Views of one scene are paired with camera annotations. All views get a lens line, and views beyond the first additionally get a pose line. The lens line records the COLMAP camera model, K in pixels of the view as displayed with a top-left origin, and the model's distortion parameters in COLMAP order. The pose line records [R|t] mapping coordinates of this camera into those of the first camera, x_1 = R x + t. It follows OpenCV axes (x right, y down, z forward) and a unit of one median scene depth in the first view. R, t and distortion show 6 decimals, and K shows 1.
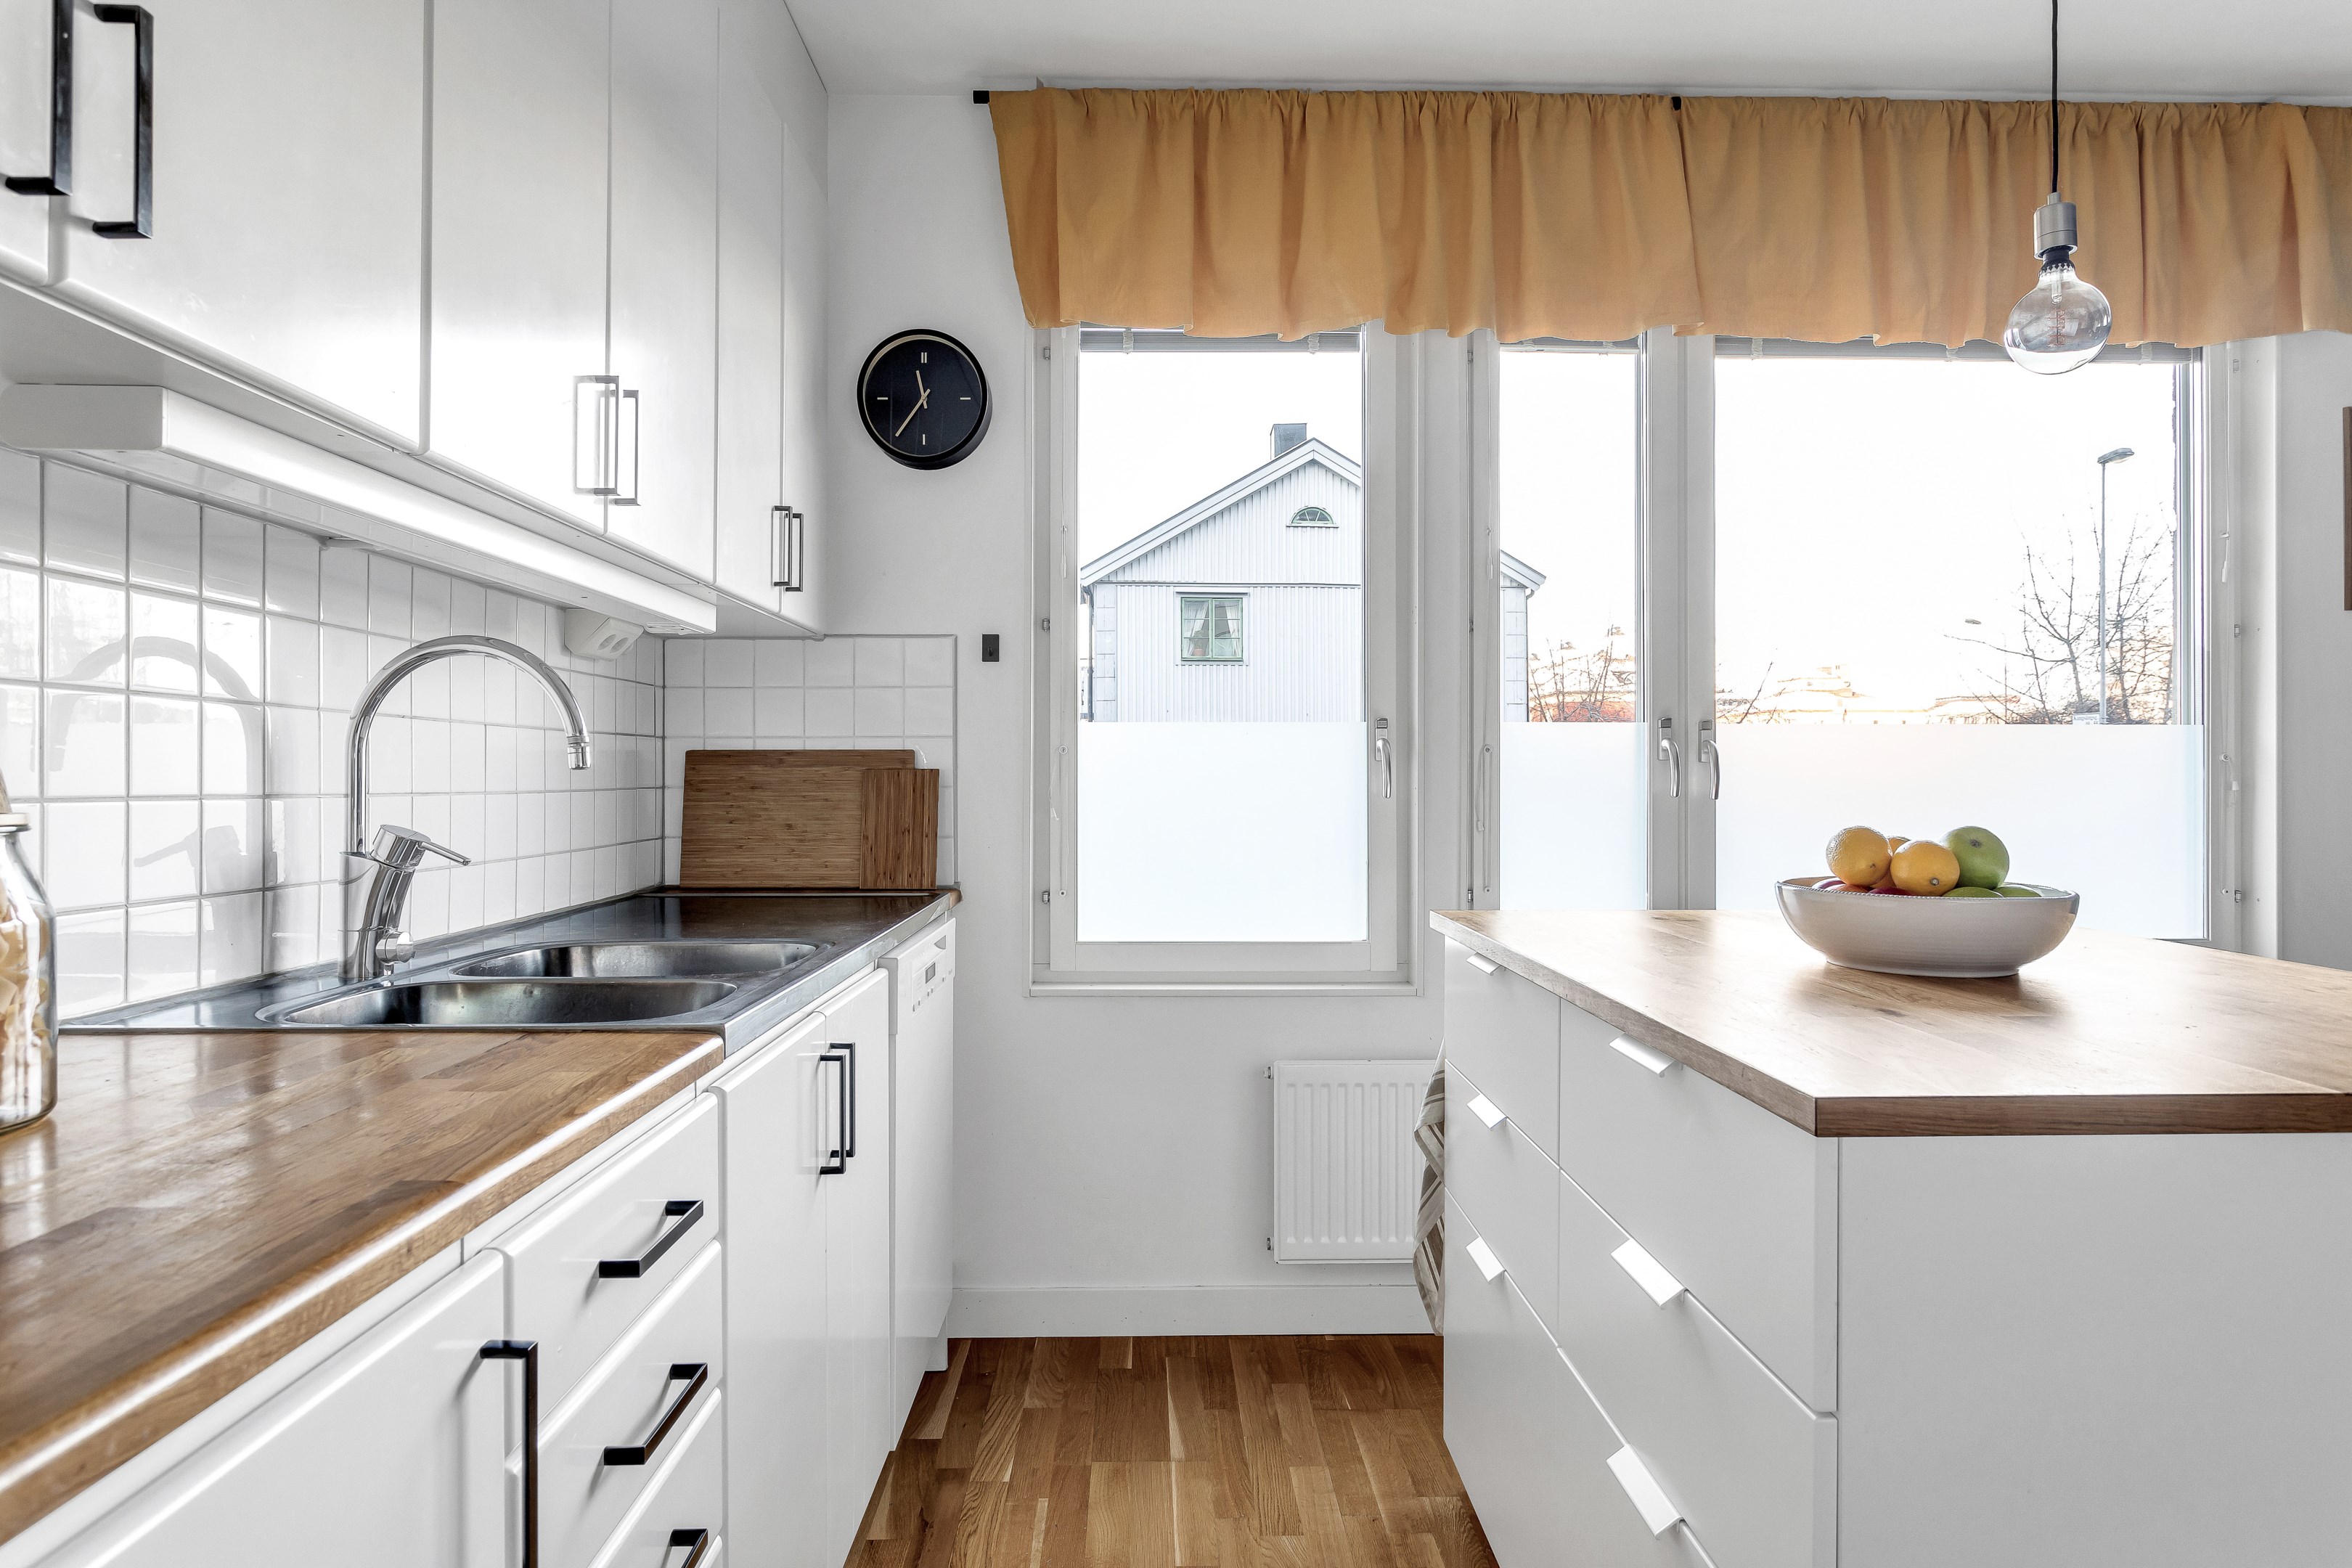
lens RADIAL K [[1375.6, 0, 1192.8], [0, 1375.6, 761.5], [0, 0, 1]] dist [-0.003613, 0.003989]
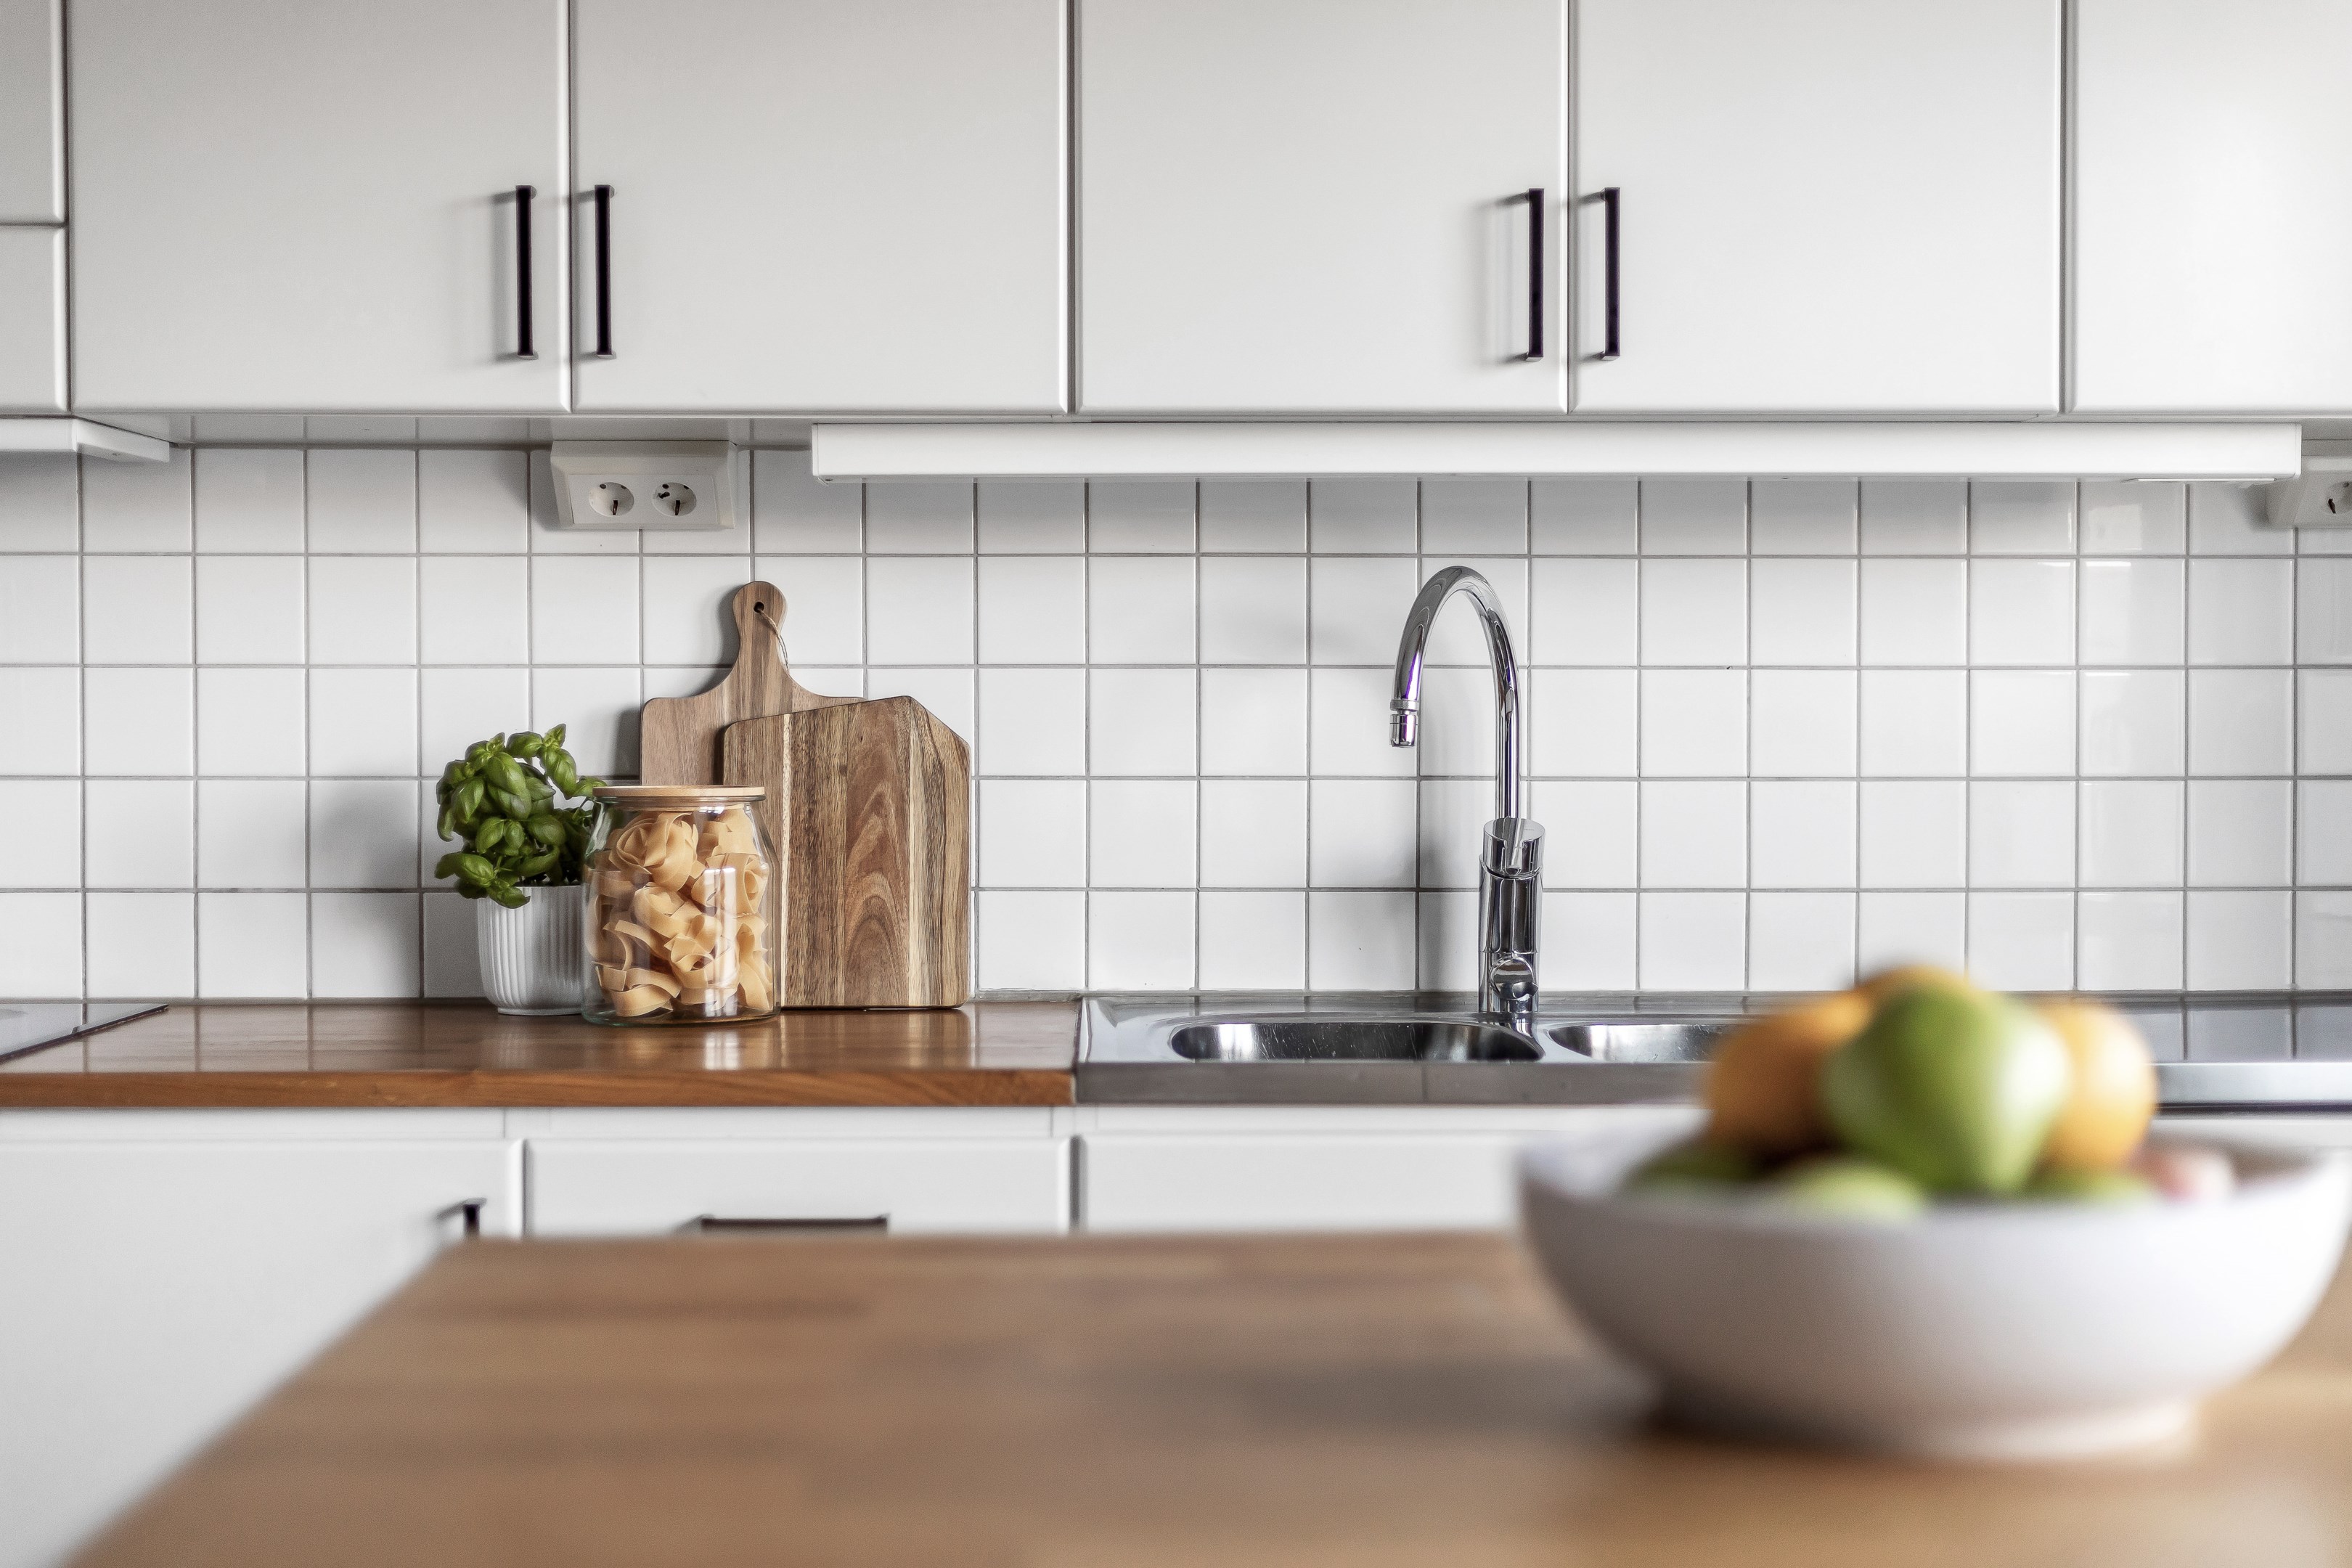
lens RADIAL K [[3420.6, 0, 1178.0], [0, 3420.6, 769.5], [0, 0, 1]] dist [-0.034961, 0.000000]
pose [[-0.001645, 0.017110, -0.999852, 0.769064], [0.014892, 0.999743, 0.017083, -0.009521], [0.999888, -0.014862, -0.001899, 0.472816]]
